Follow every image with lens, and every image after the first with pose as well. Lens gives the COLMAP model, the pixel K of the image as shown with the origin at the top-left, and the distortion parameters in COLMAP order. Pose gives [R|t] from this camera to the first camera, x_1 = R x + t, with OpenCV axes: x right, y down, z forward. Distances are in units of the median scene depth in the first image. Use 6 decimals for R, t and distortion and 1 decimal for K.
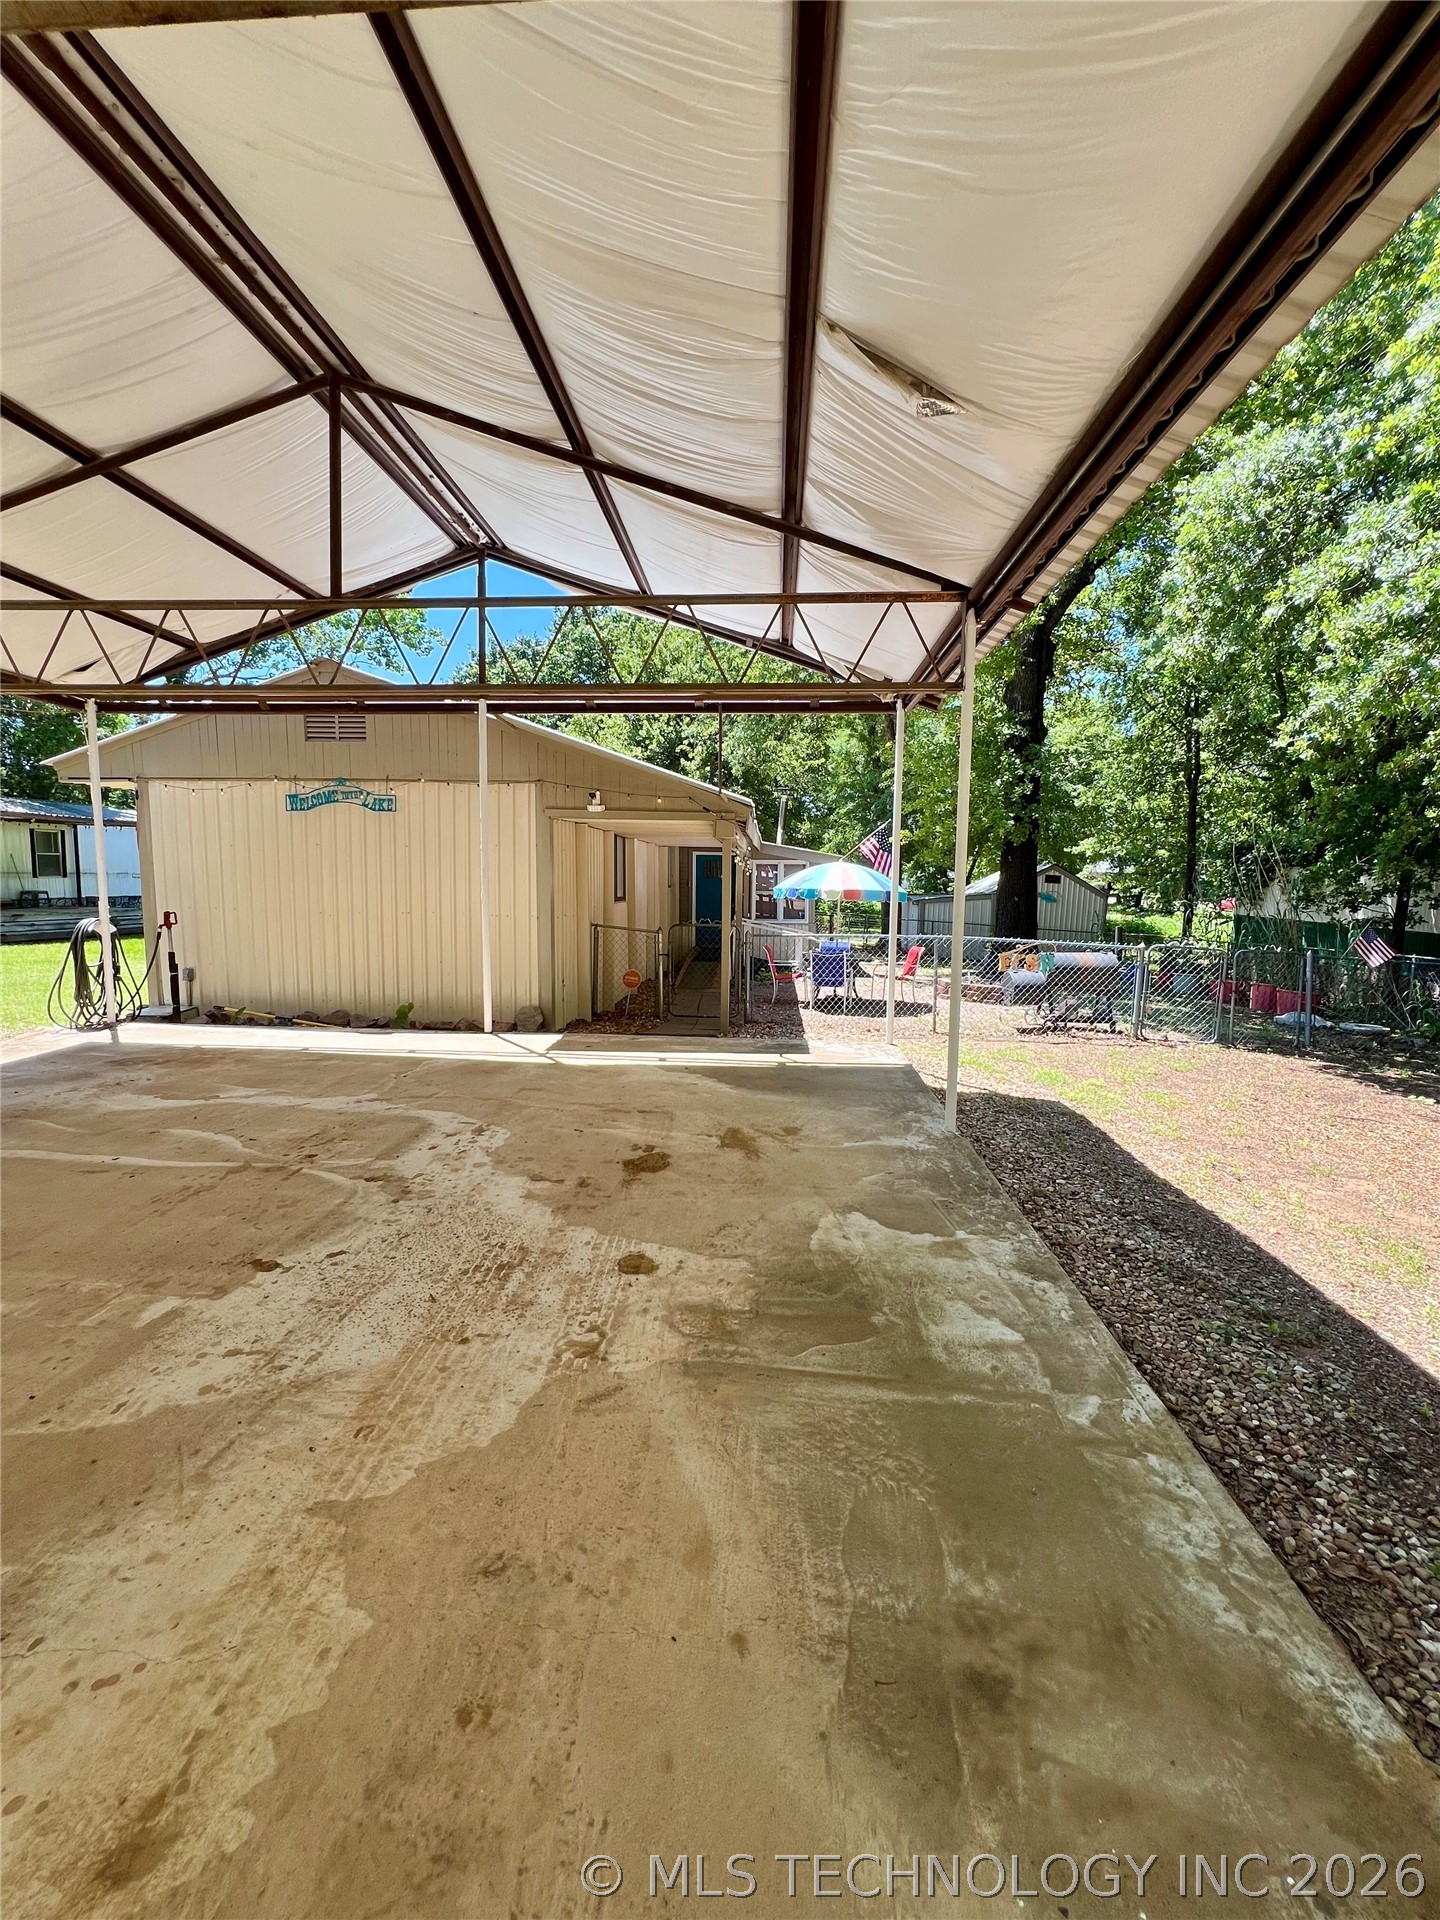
lens RADIAL K [[765.1, 0, 731.7], [0, 765.1, 961.0], [0, 0, 1]] dist [-0.002827, -0.000284]
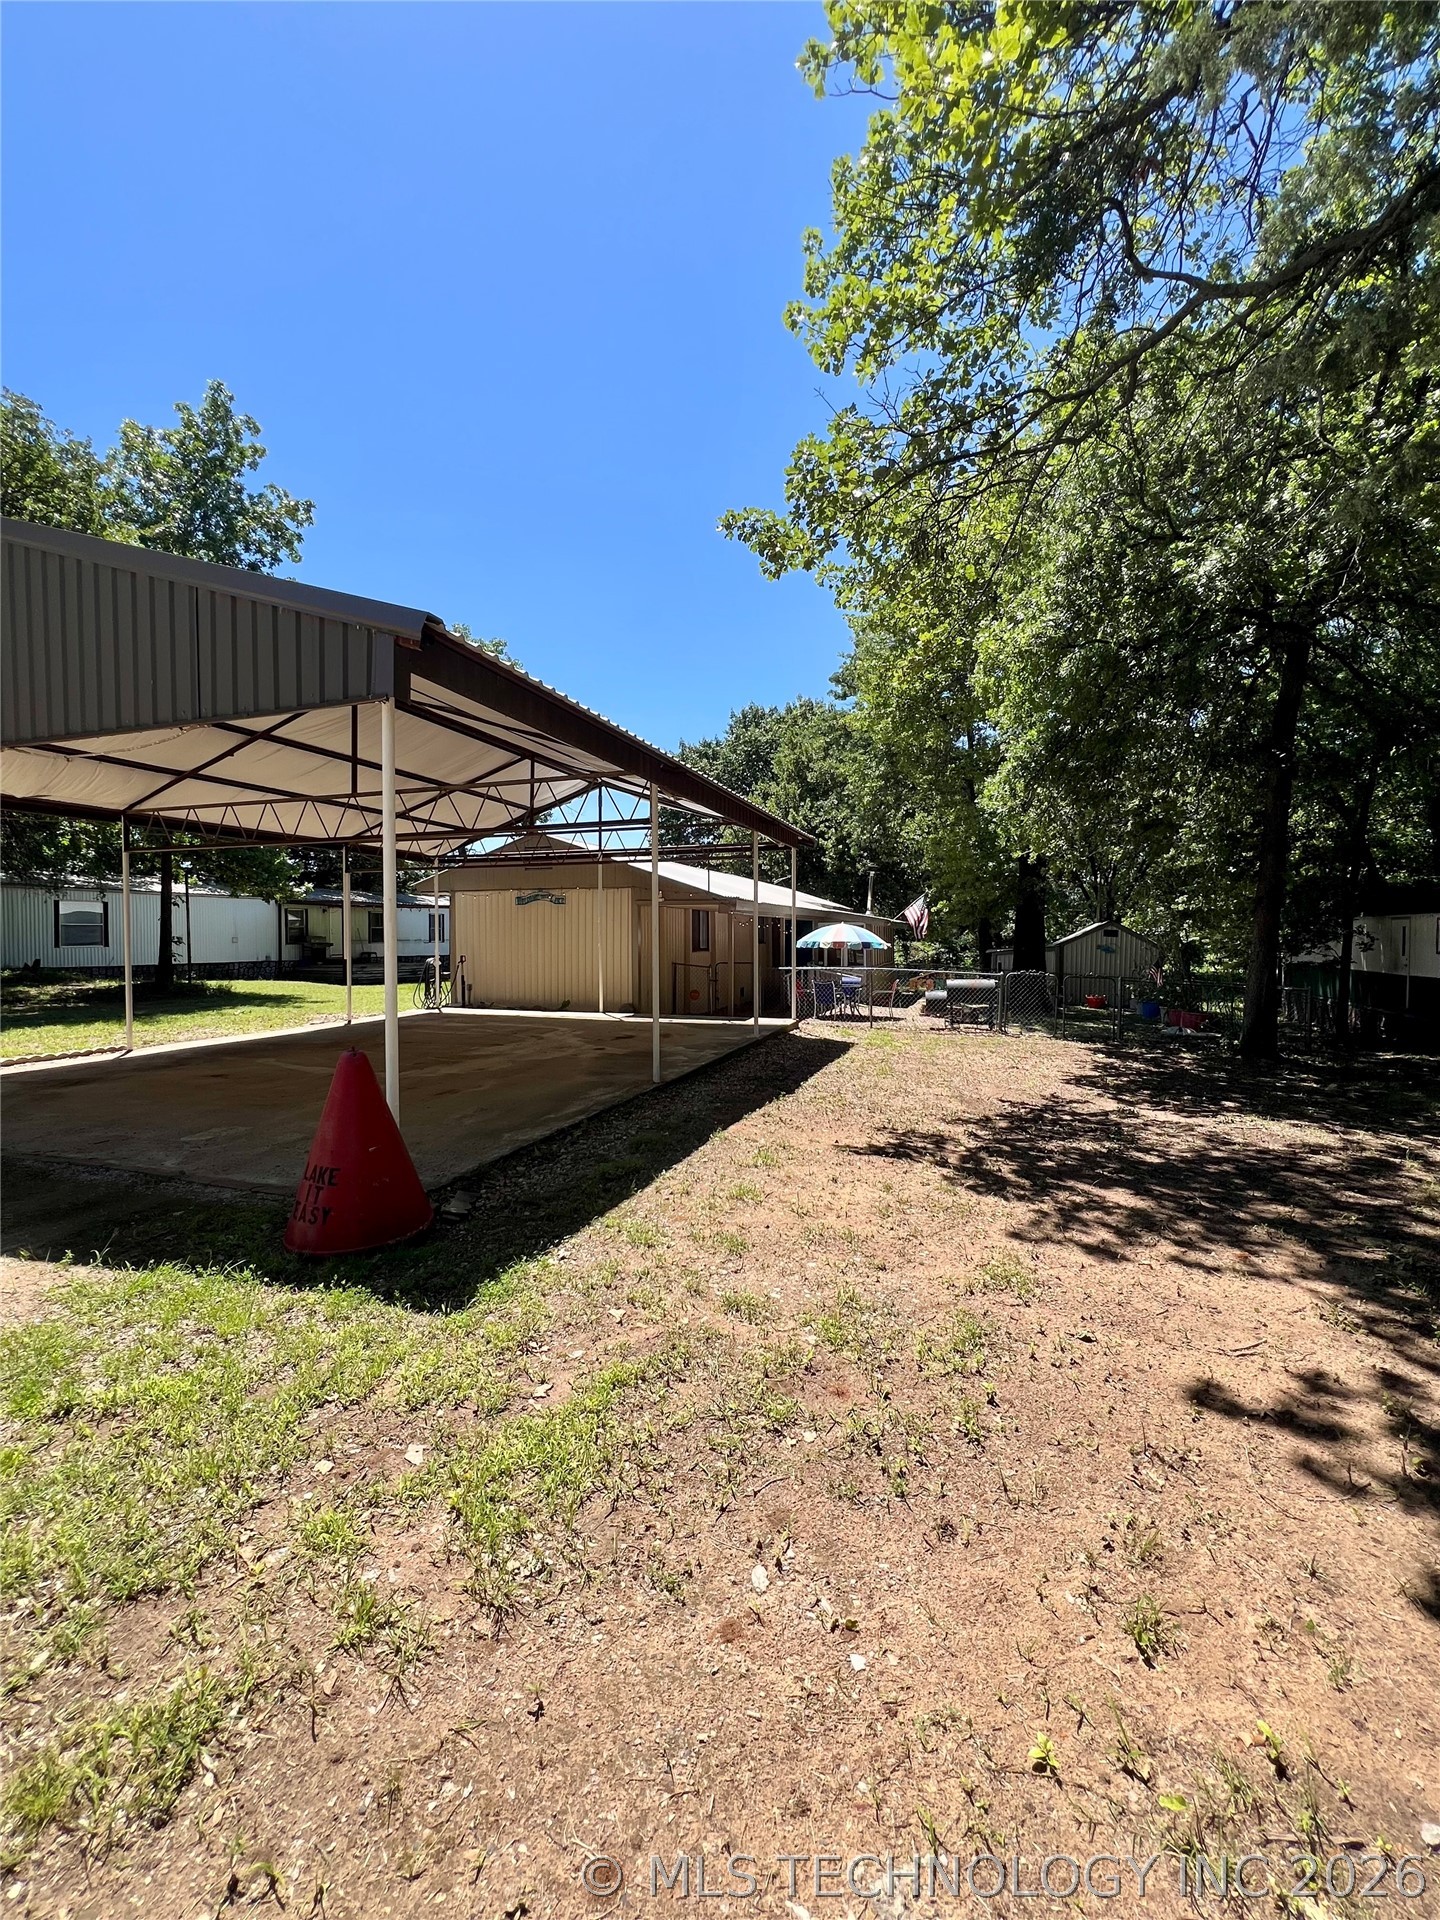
lens RADIAL K [[765.1, 0, 721.5], [0, 765.1, 970.5], [0, 0, 1]] dist [-0.002827, -0.000284]
pose [[0.963080, -0.004818, -0.269172, 0.470051], [-0.014143, 0.997554, -0.068458, 0.102677], [0.268843, 0.069737, 0.960656, -0.758755]]
